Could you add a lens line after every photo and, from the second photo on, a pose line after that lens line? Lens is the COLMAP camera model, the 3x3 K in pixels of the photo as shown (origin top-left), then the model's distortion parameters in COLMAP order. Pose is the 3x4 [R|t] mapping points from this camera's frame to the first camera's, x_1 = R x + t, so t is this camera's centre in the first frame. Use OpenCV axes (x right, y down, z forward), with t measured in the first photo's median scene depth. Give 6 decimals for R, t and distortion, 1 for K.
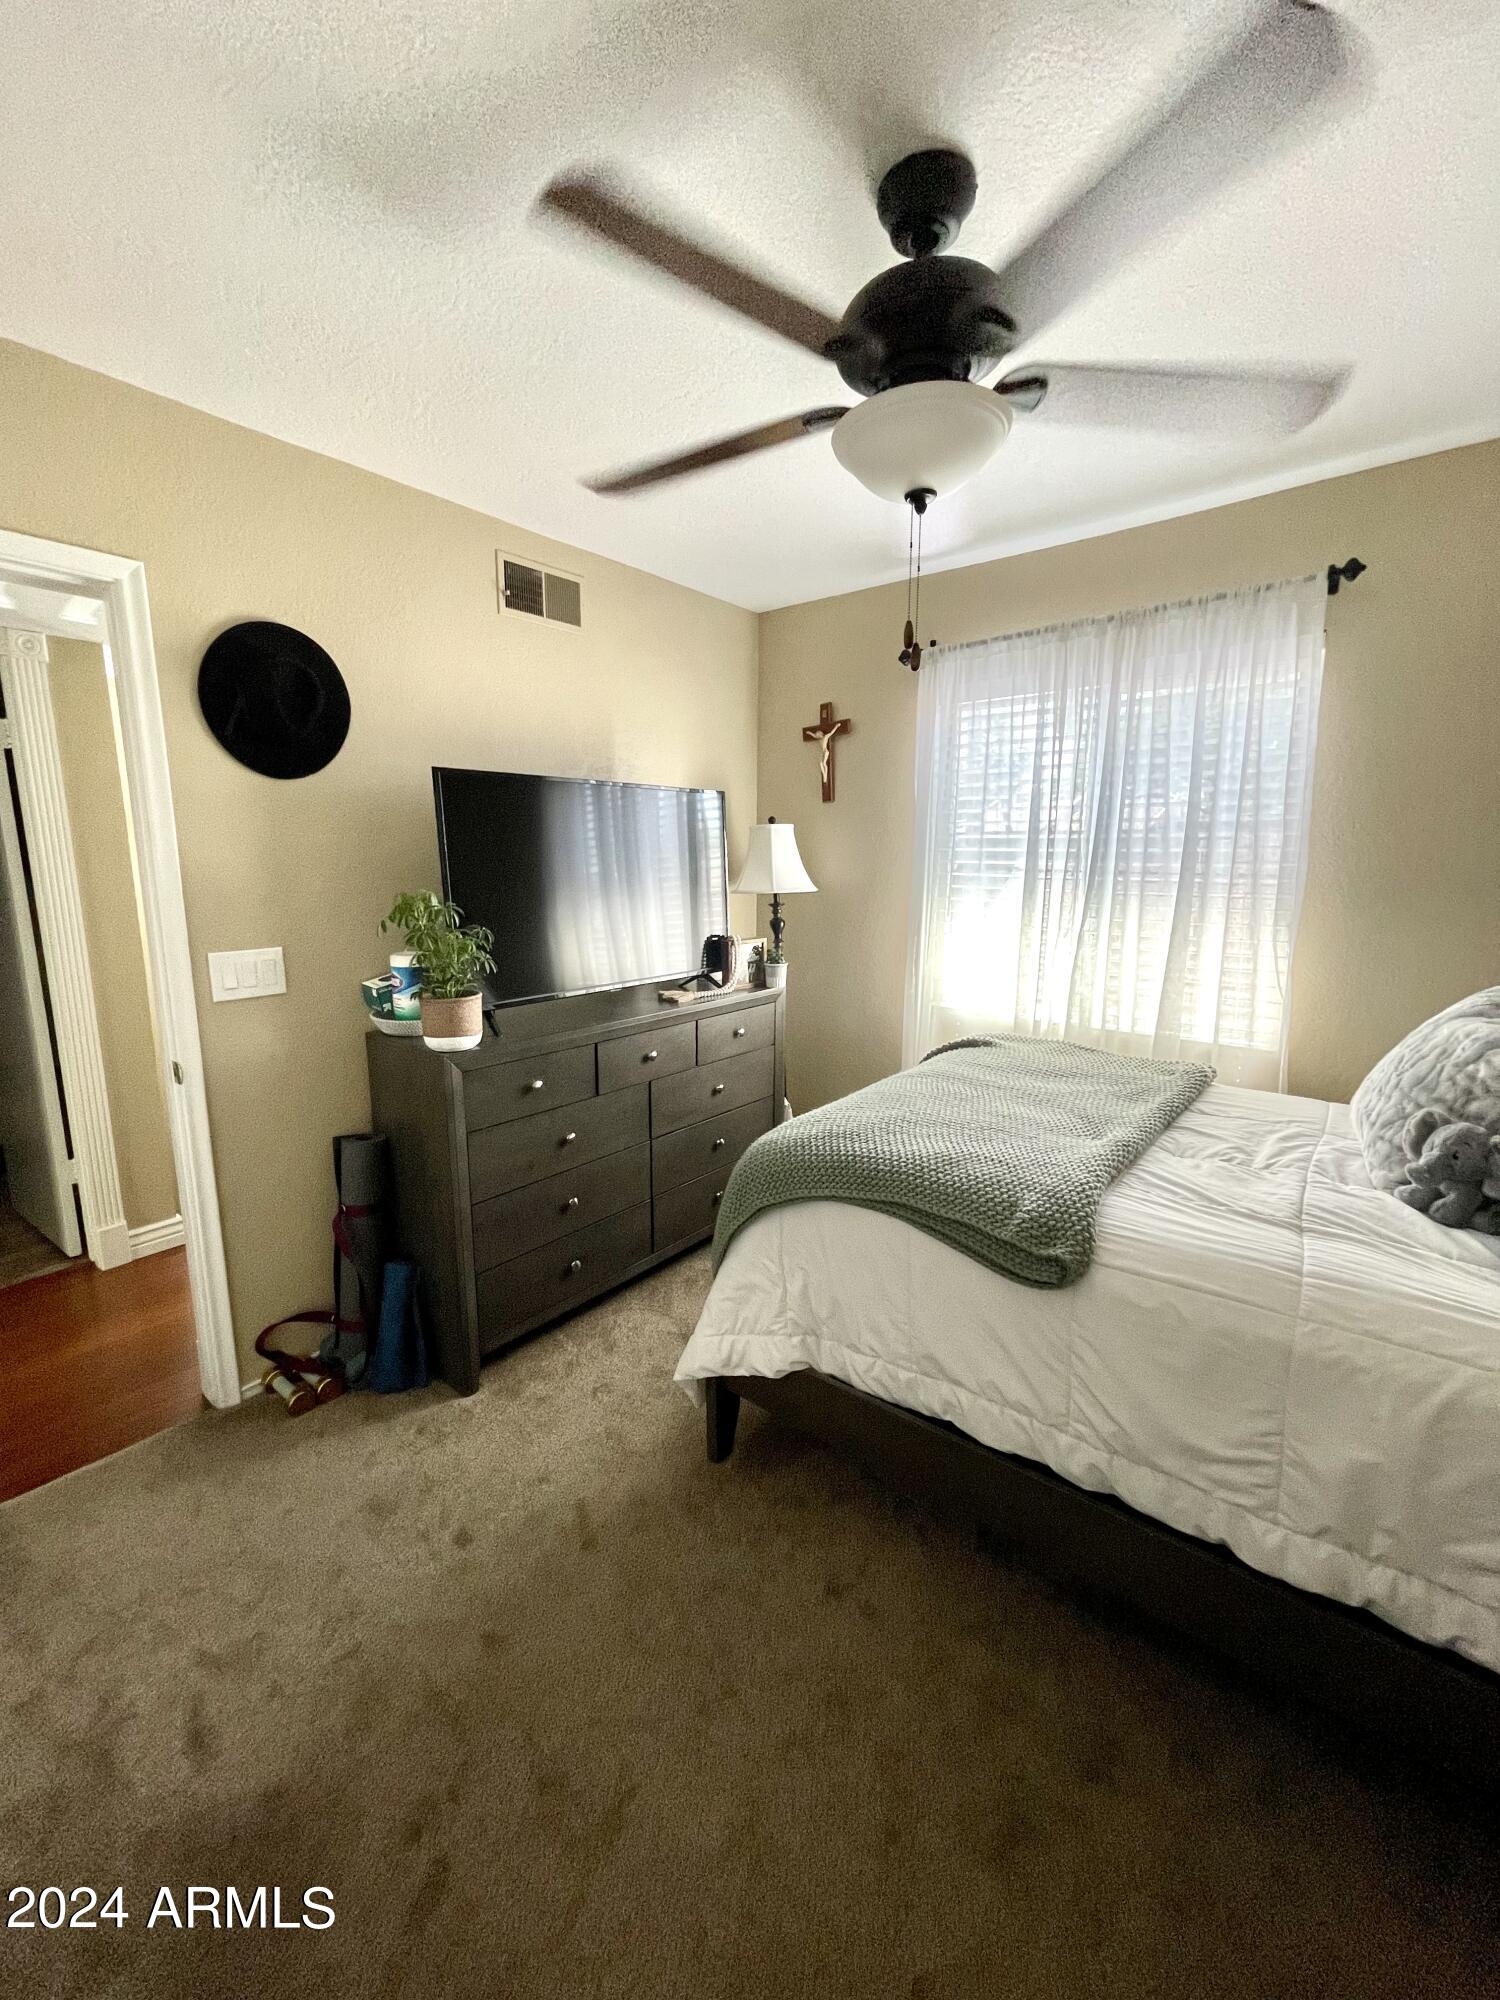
lens RADIAL K [[859.7, 0, 743.9], [0, 859.7, 1003.4], [0, 0, 1]] dist [0.000972, -0.000246]
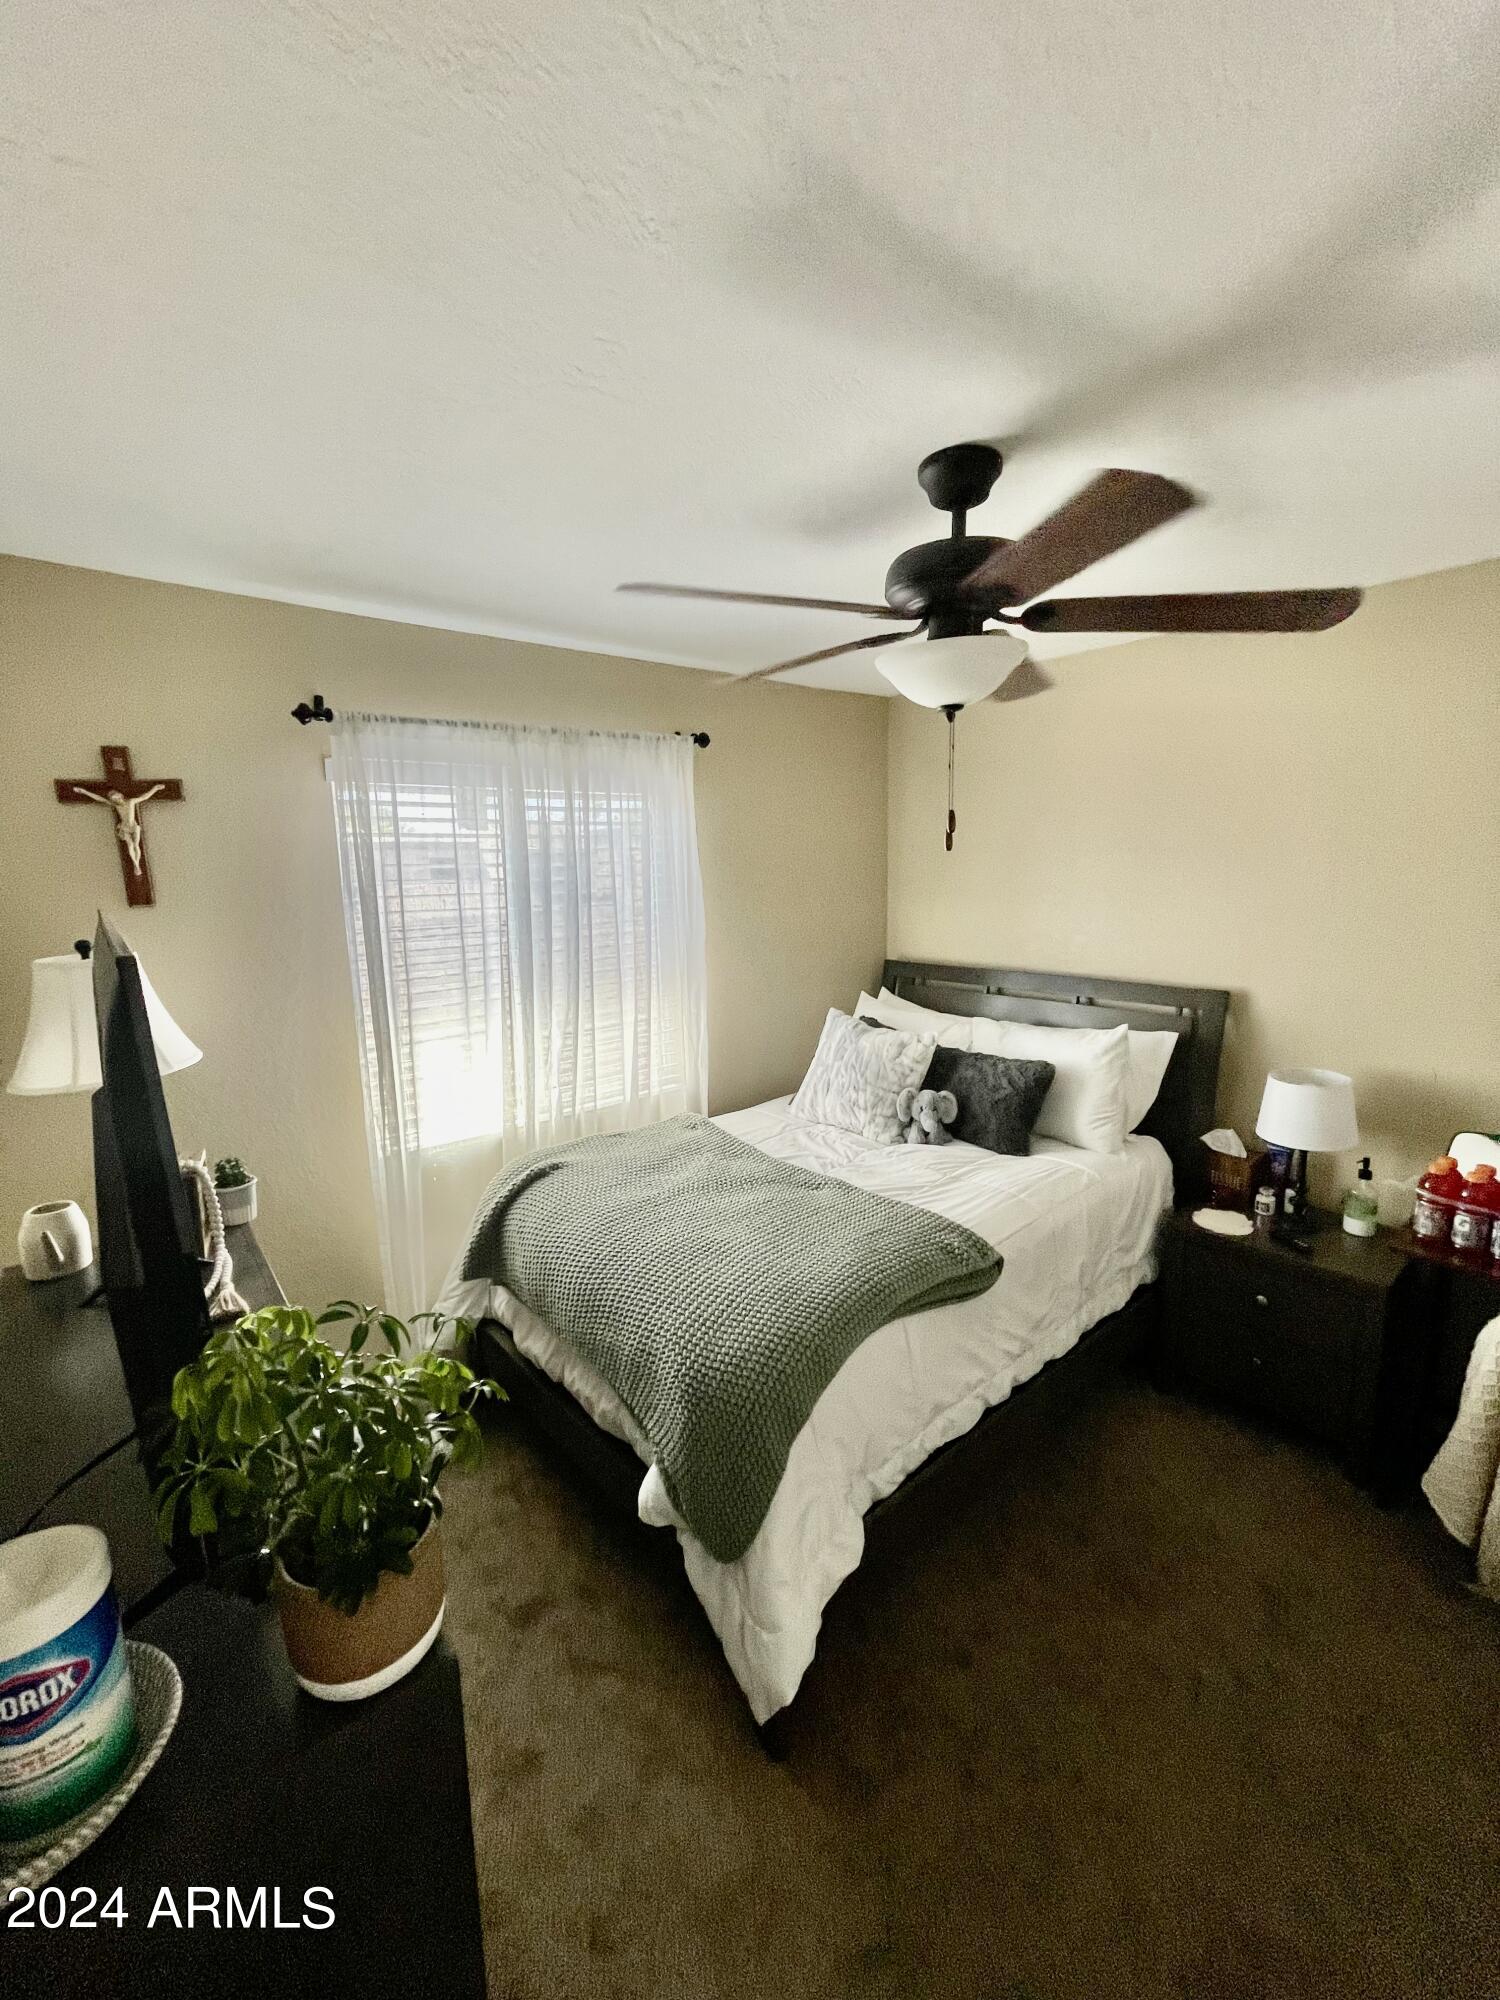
lens RADIAL K [[851.7, 0, 751.5], [0, 851.7, 983.7], [0, 0, 1]] dist [0.000004, -0.000082]
pose [[0.131887, -0.155049, 0.979064, -0.552505], [0.182469, 0.974611, 0.129764, -0.224390], [-0.974326, 0.161534, 0.156831, 0.610459]]
